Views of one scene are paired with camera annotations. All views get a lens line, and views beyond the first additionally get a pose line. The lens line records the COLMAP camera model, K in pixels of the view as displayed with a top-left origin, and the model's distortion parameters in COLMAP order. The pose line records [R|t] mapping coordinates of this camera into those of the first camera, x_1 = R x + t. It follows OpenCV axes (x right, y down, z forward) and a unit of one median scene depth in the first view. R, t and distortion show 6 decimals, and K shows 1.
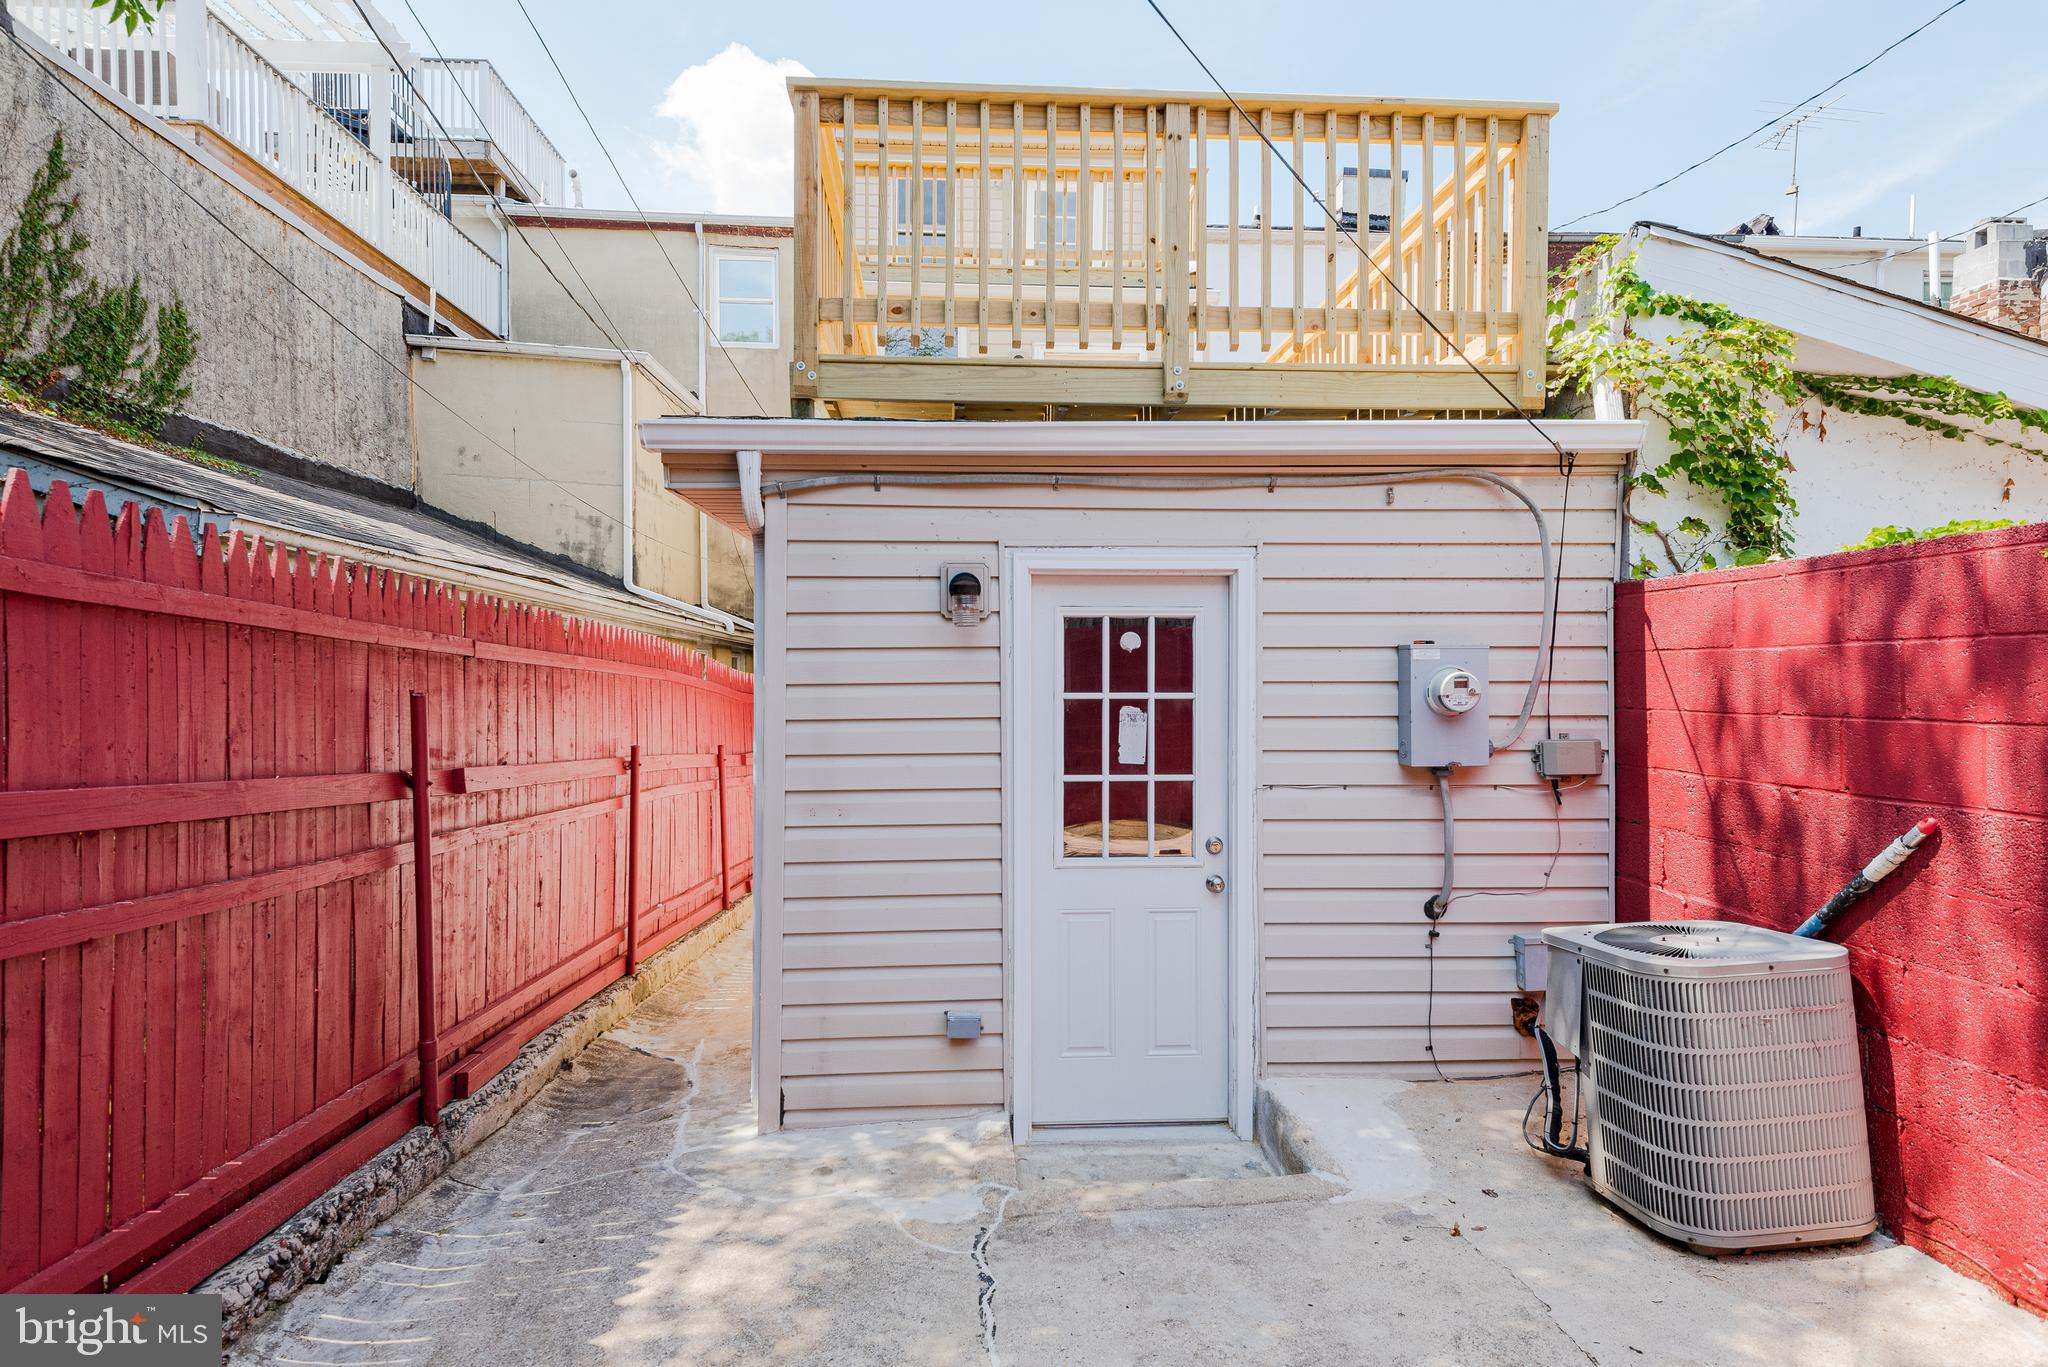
lens RADIAL K [[1109.5, 0, 1026.2], [0, 1109.5, 677.9], [0, 0, 1]] dist [0.057723, -0.041761]
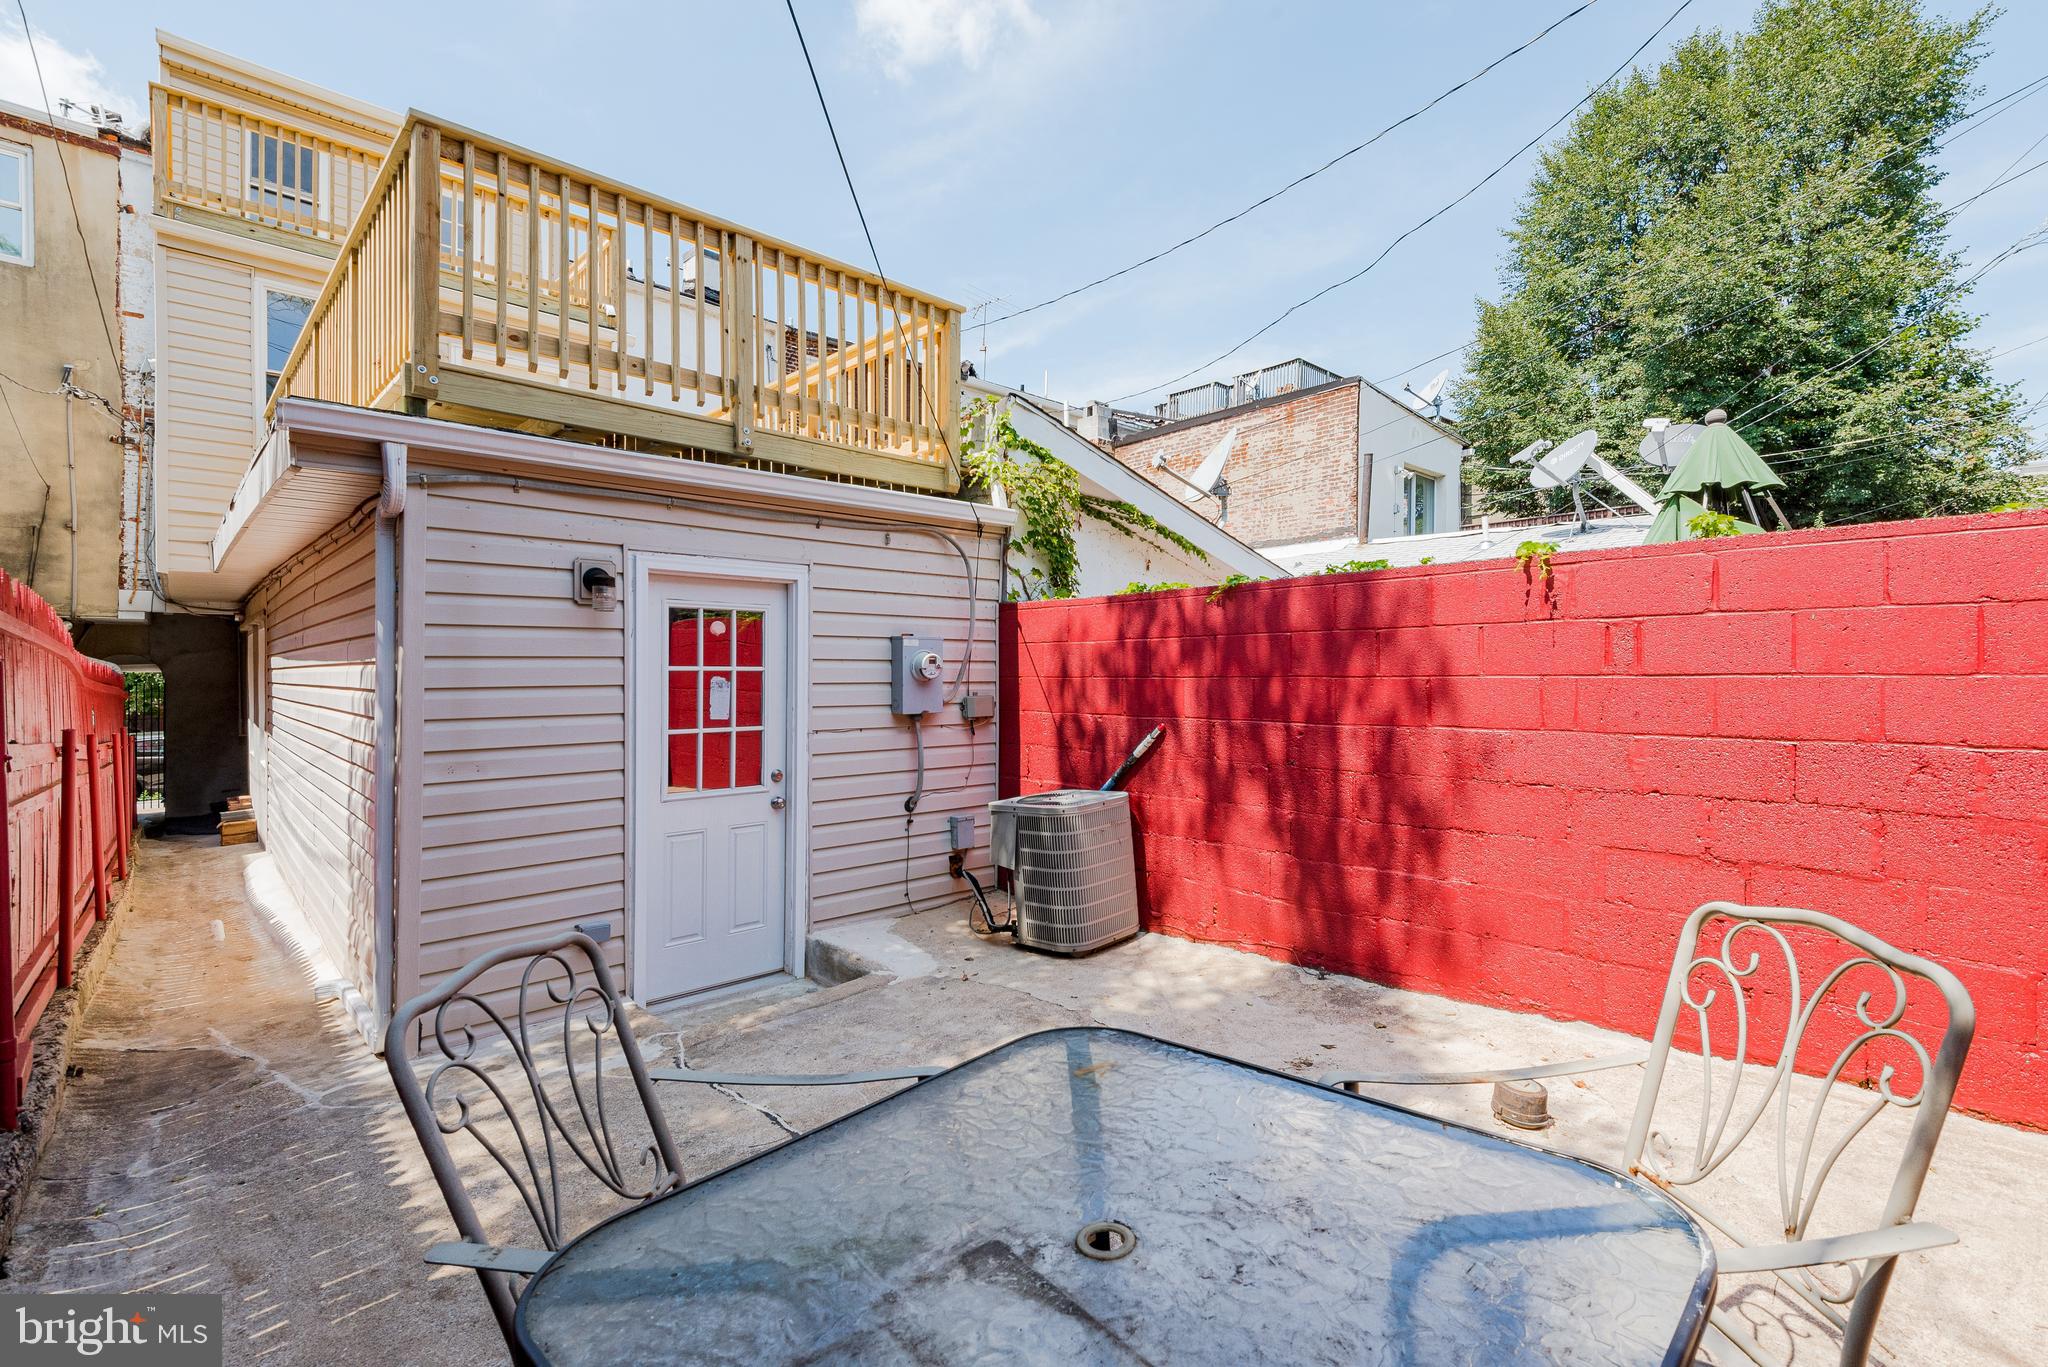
lens RADIAL K [[931.5, 0, 1068.3], [0, 931.5, 678.8], [0, 0, 1]] dist [0.047136, -0.019631]
pose [[0.750830, -0.004601, 0.660480, -0.337171], [0.000108, 0.999977, 0.006844, 0.020523], [-0.660496, -0.005067, 0.750813, -0.128775]]
